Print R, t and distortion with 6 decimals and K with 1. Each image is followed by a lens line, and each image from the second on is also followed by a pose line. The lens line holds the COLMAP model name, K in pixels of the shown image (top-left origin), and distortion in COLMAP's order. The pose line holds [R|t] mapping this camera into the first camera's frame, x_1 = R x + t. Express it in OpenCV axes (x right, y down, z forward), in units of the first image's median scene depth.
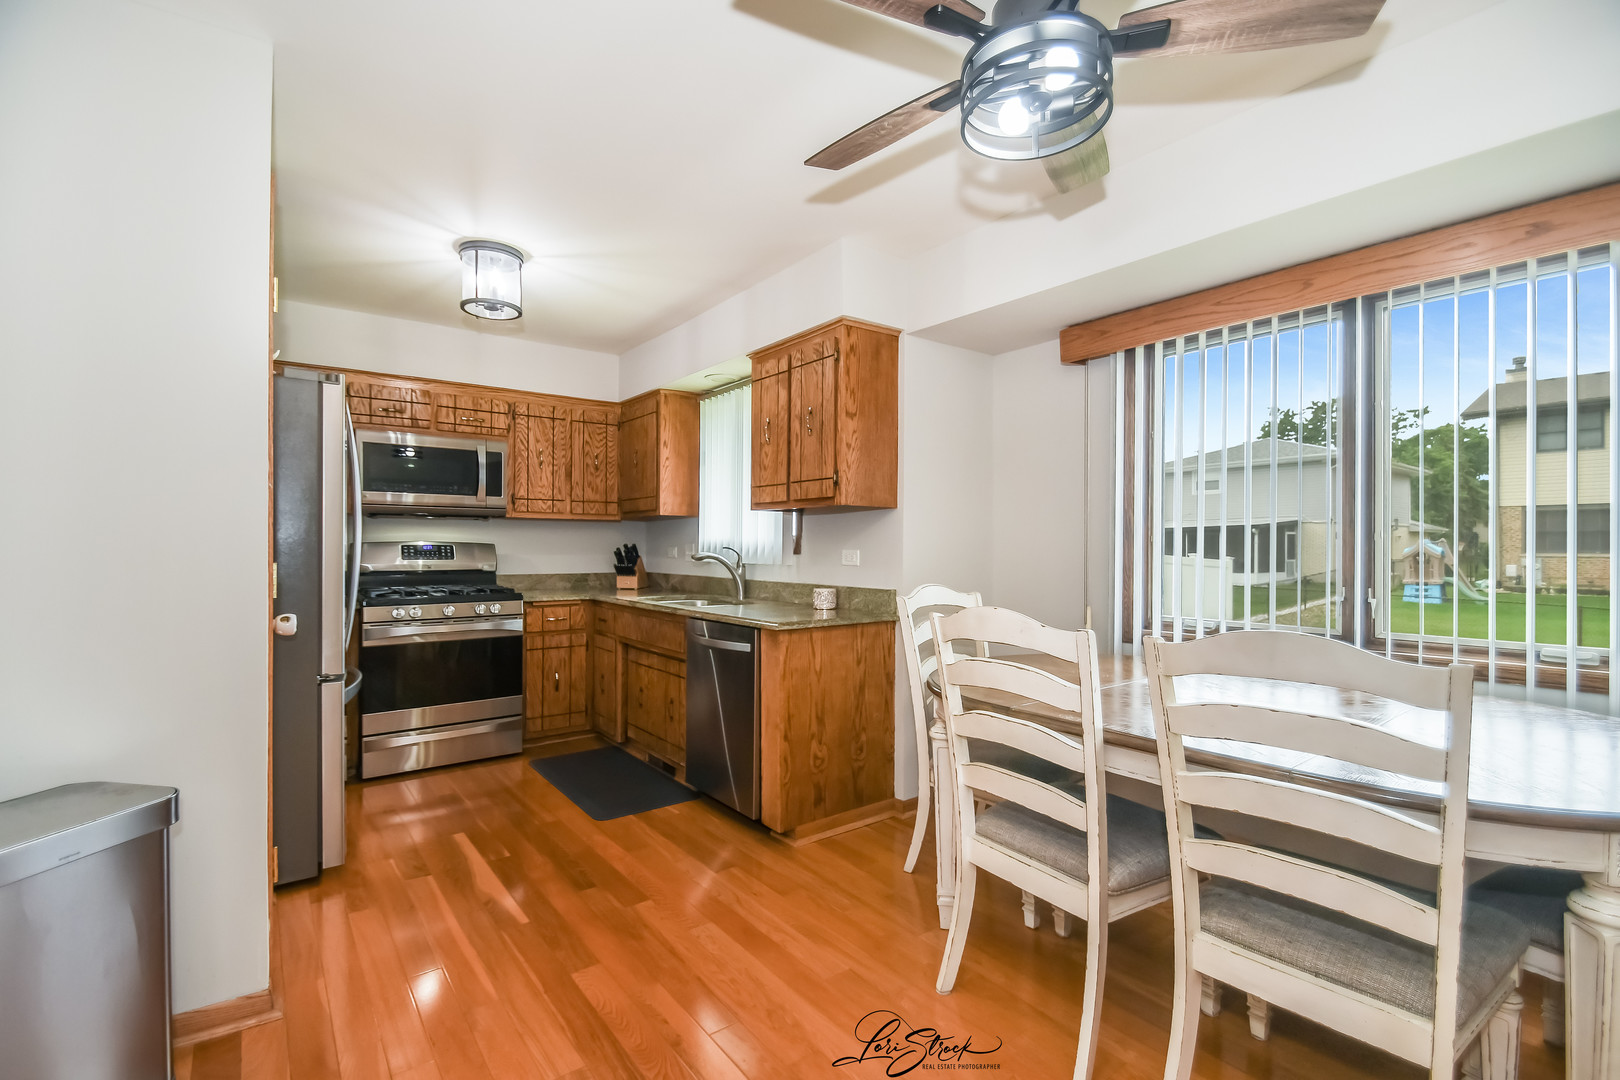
lens RADIAL K [[728.0, 0, 802.3], [0, 728.0, 541.3], [0, 0, 1]] dist [-0.000237, -0.004257]
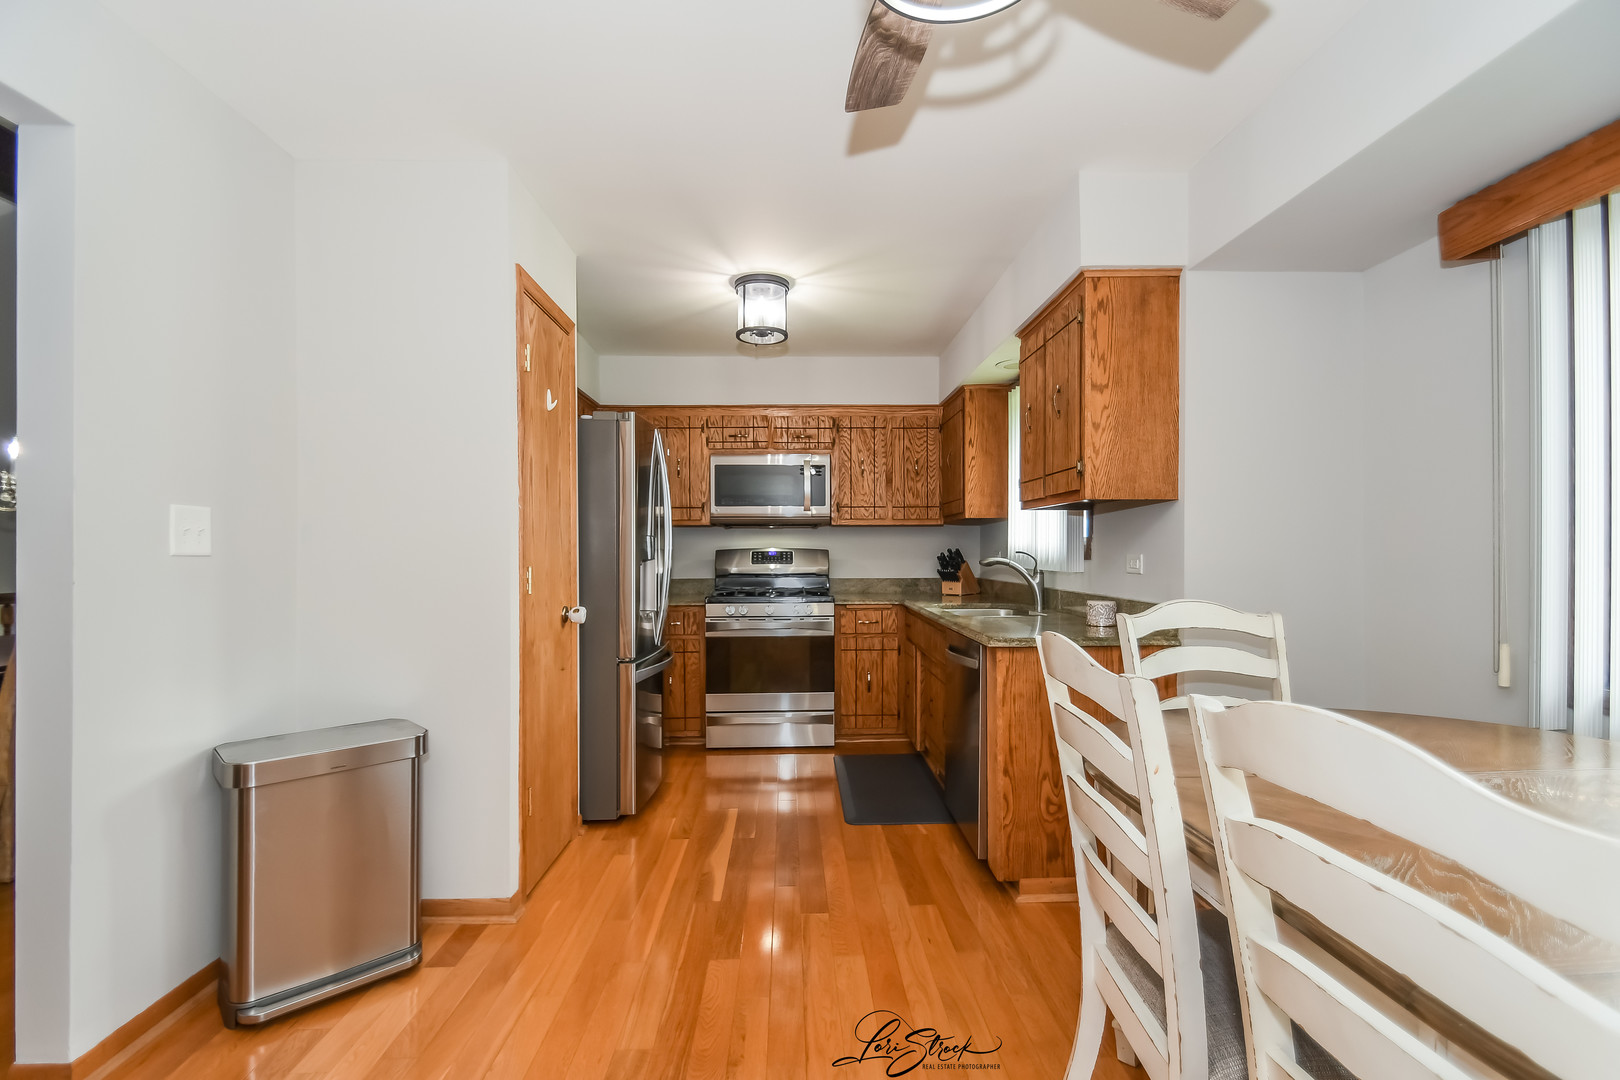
lens RADIAL K [[728.0, 0, 807.2], [0, 728.0, 546.9], [0, 0, 1]] dist [-0.000237, -0.004257]
pose [[0.815518, -0.010245, -0.578641, 0.205198], [0.011385, 0.999934, -0.001657, 0.001099], [0.578620, -0.005237, 0.815581, 0.115517]]
